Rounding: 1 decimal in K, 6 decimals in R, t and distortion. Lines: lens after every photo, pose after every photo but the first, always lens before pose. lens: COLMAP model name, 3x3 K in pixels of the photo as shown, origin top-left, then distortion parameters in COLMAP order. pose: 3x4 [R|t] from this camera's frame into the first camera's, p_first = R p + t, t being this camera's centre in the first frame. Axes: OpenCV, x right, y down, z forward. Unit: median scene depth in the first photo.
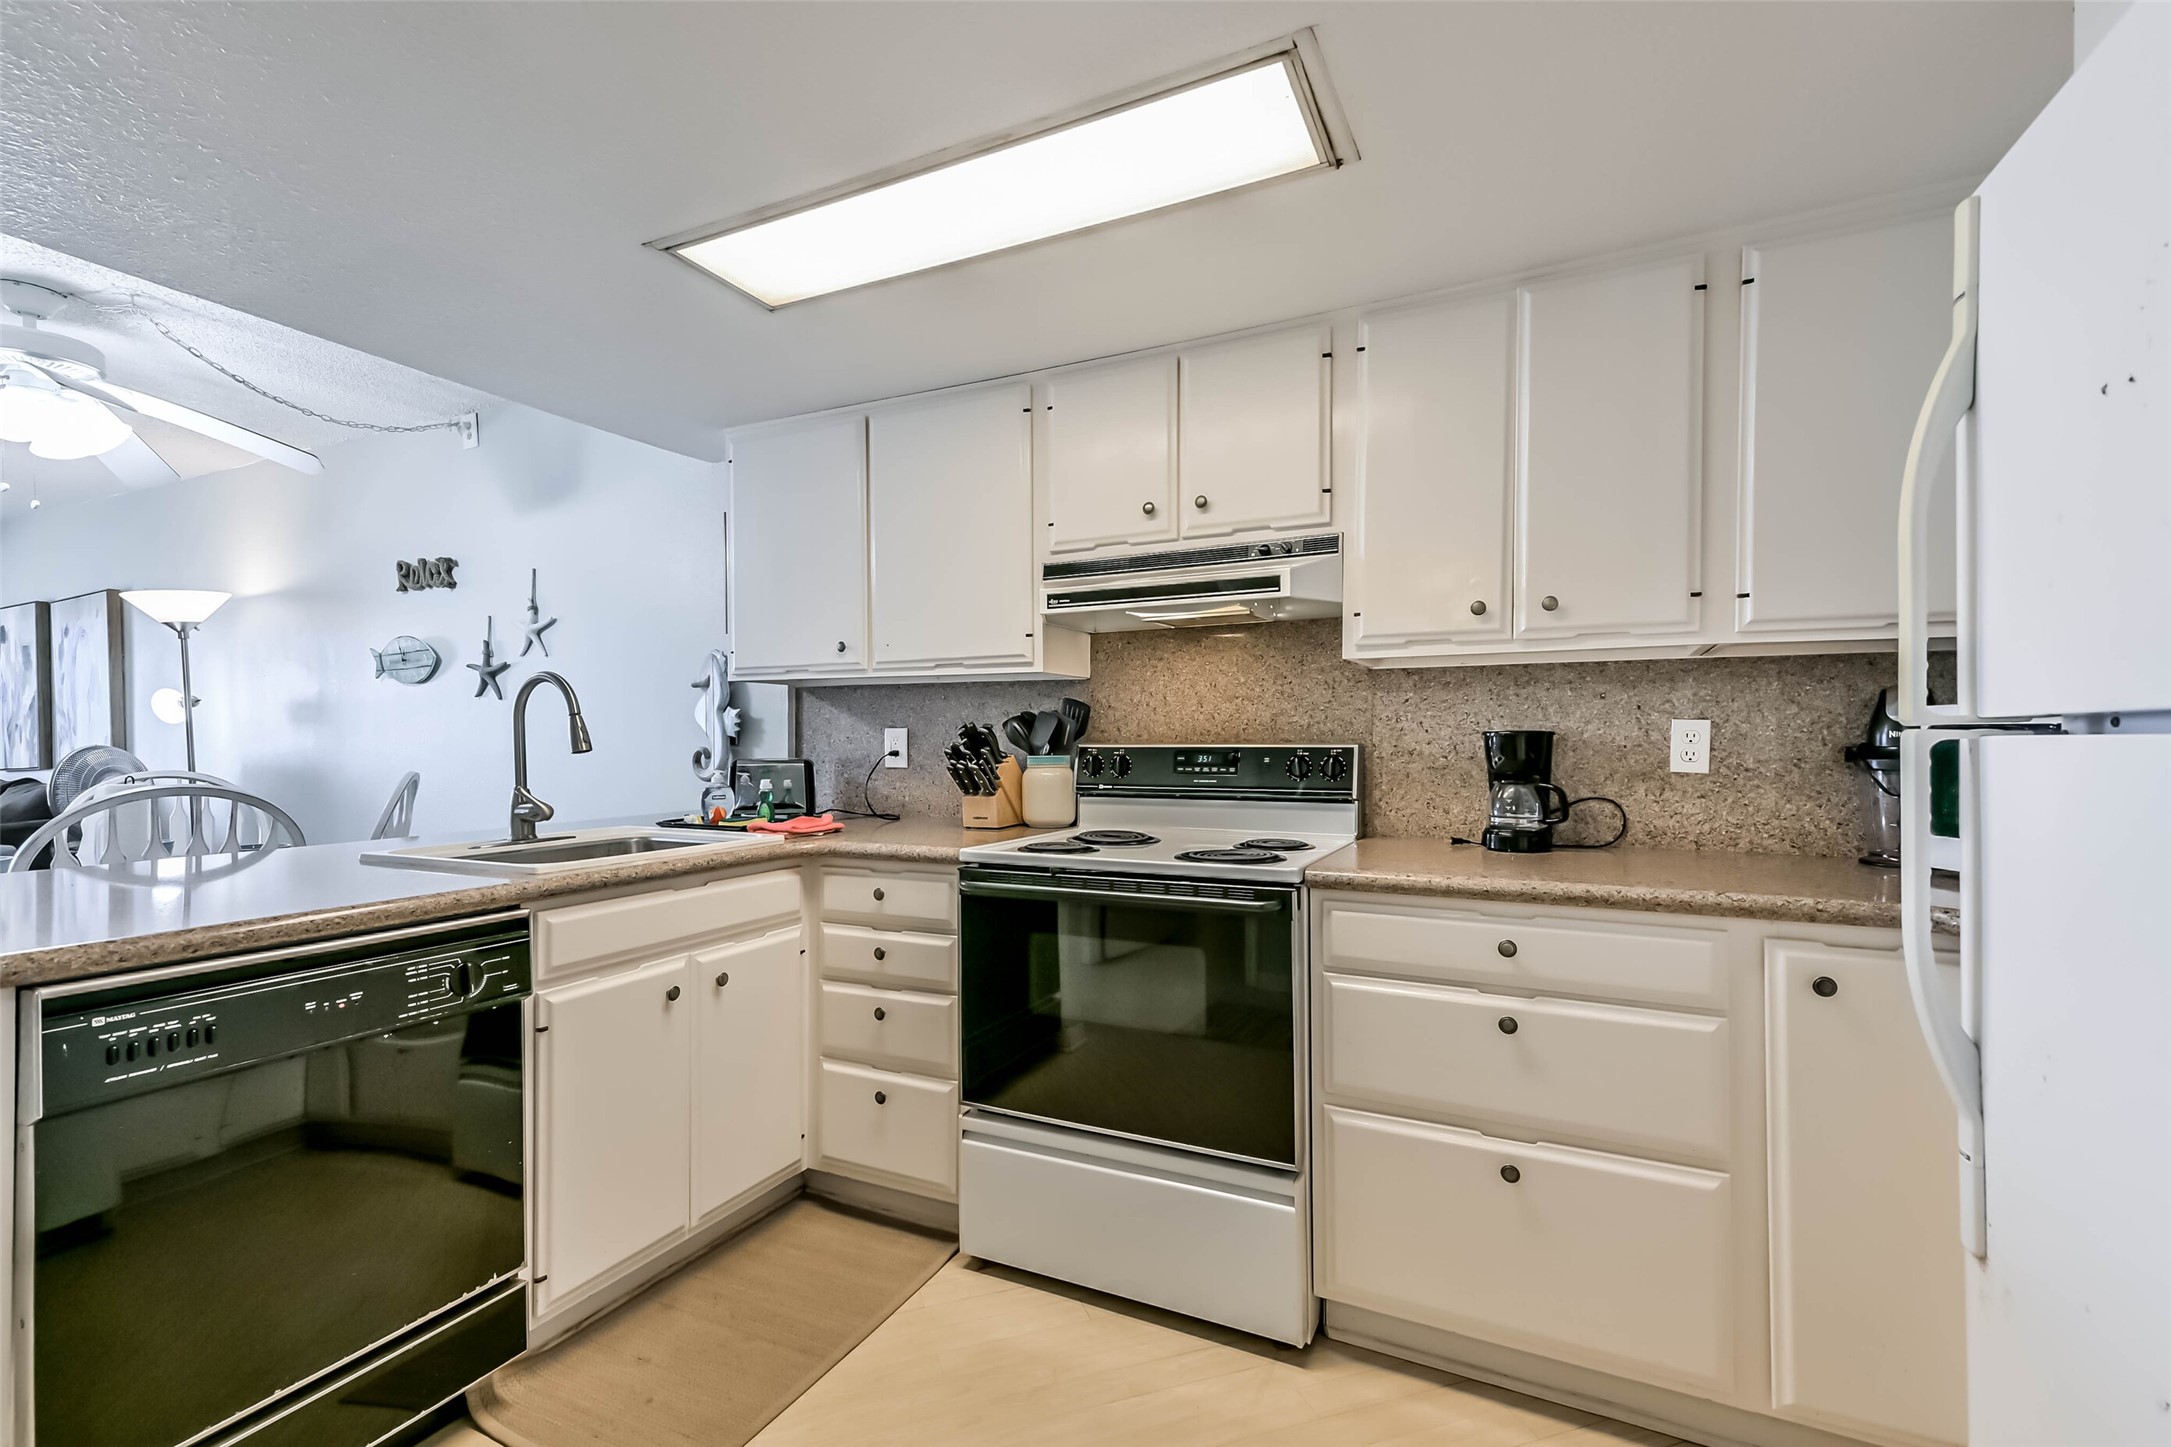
lens RADIAL K [[952.0, 0, 1094.3], [0, 952.0, 742.5], [0, 0, 1]] dist [0.023307, -0.000238]
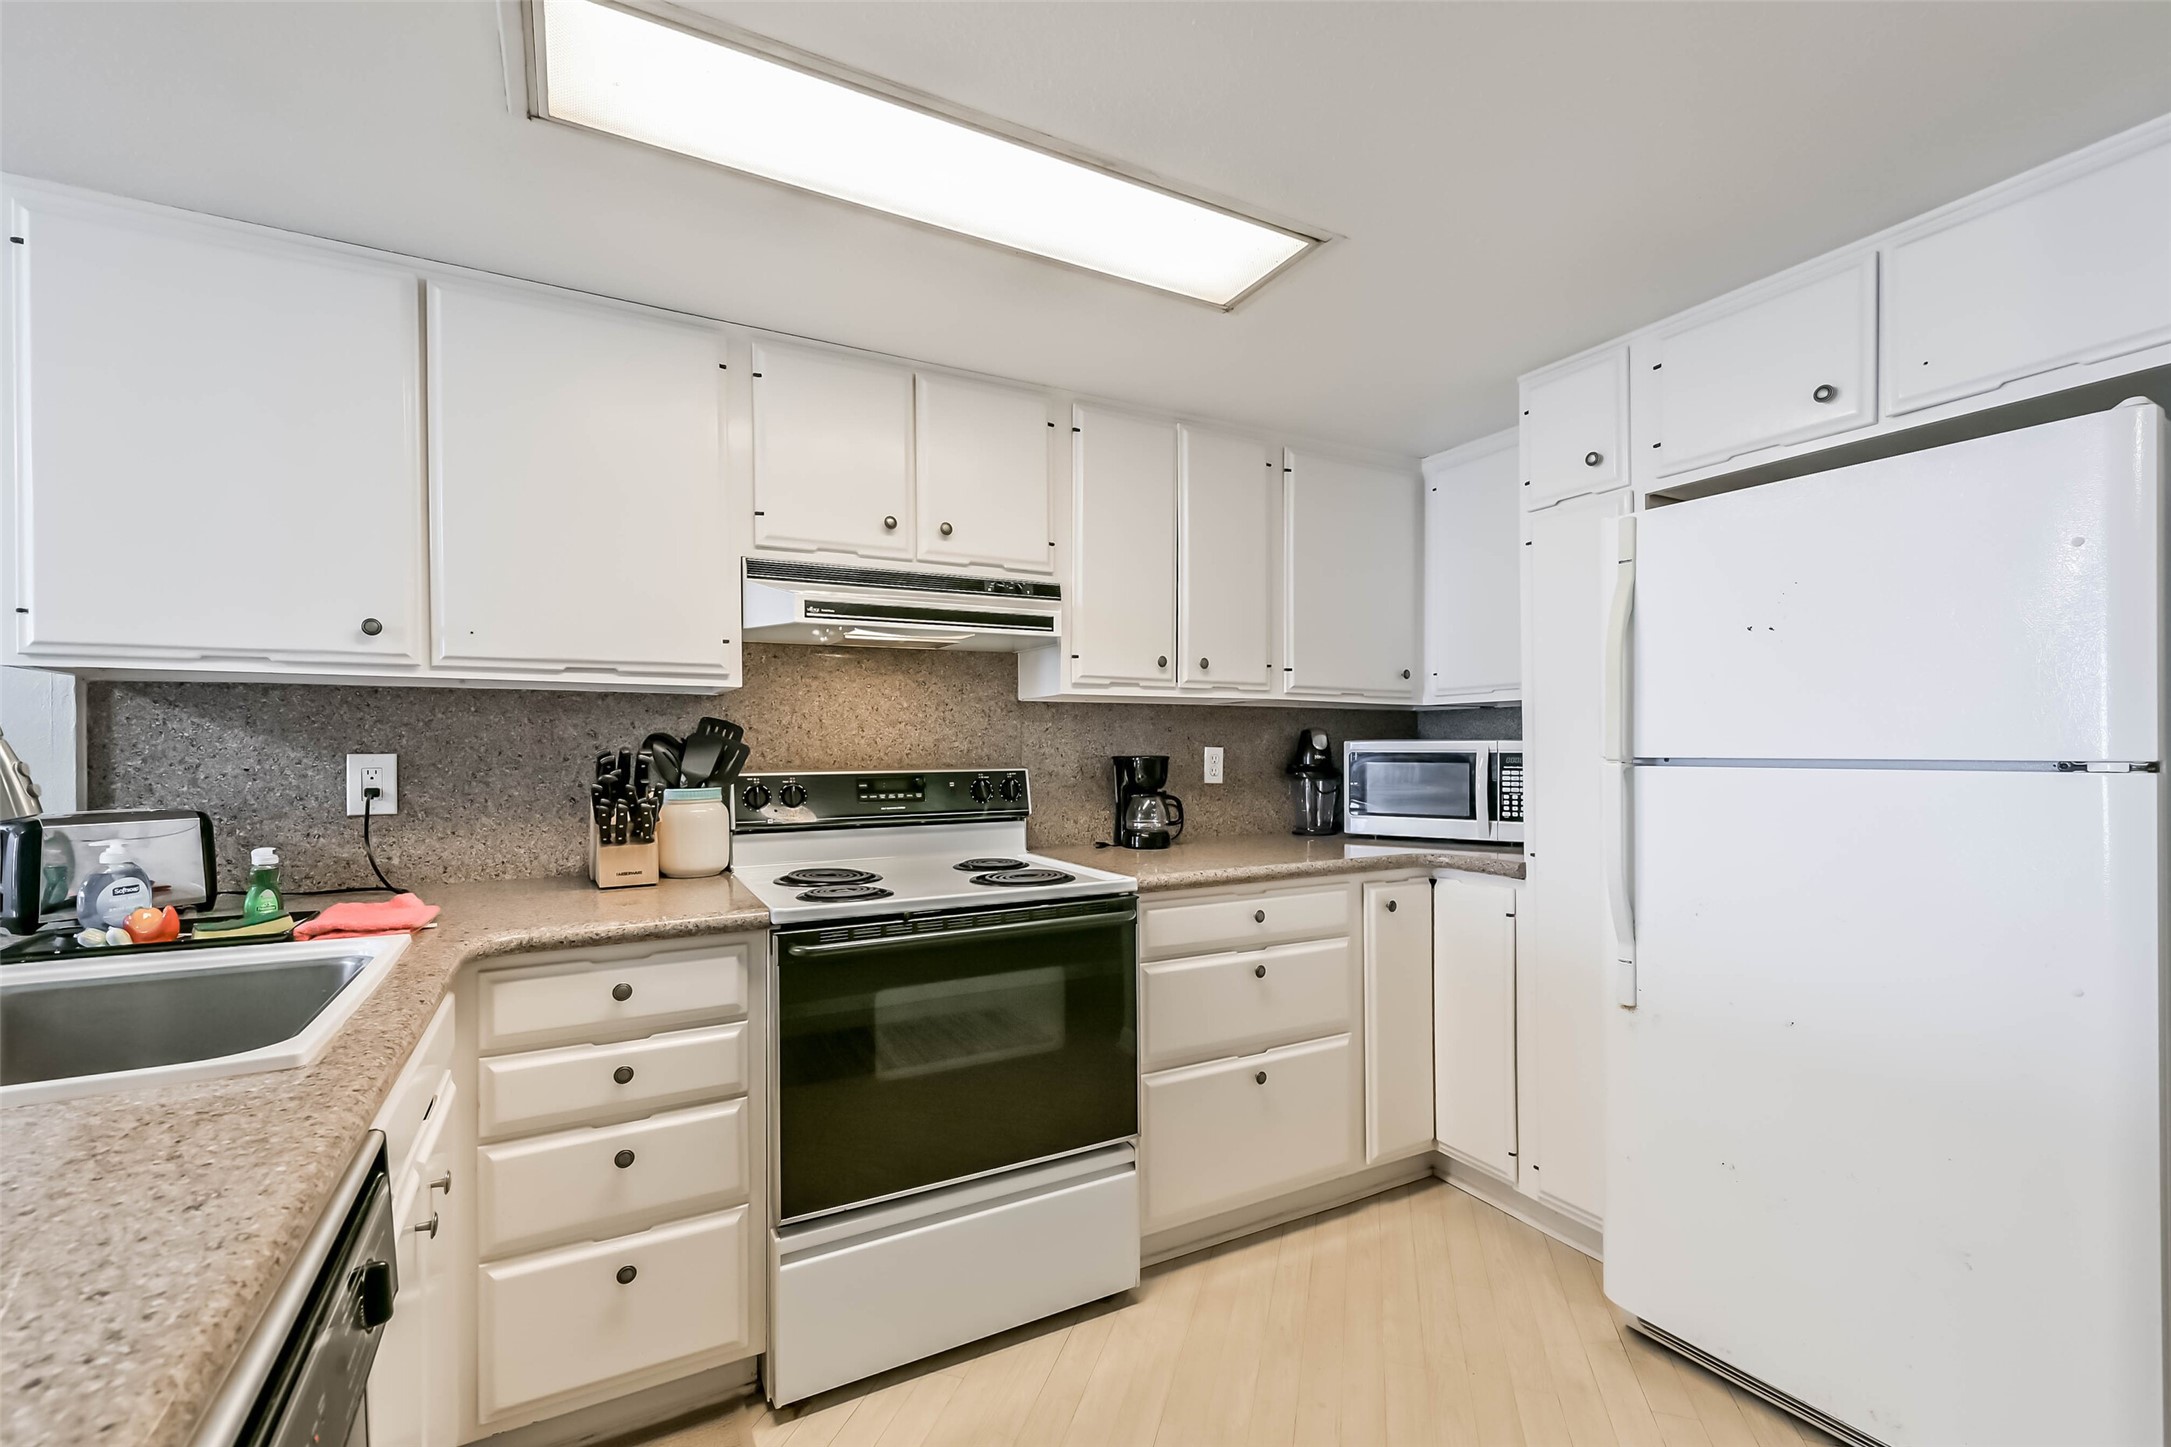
lens RADIAL K [[923.8, 0, 1093.9], [0, 923.8, 749.1], [0, 0, 1]] dist [0.003182, 0.000297]
pose [[0.579198, -0.003649, 0.815179, -0.532297], [0.006132, 0.999981, 0.000119, -0.018666], [-0.815164, 0.004930, 0.579210, 0.282442]]
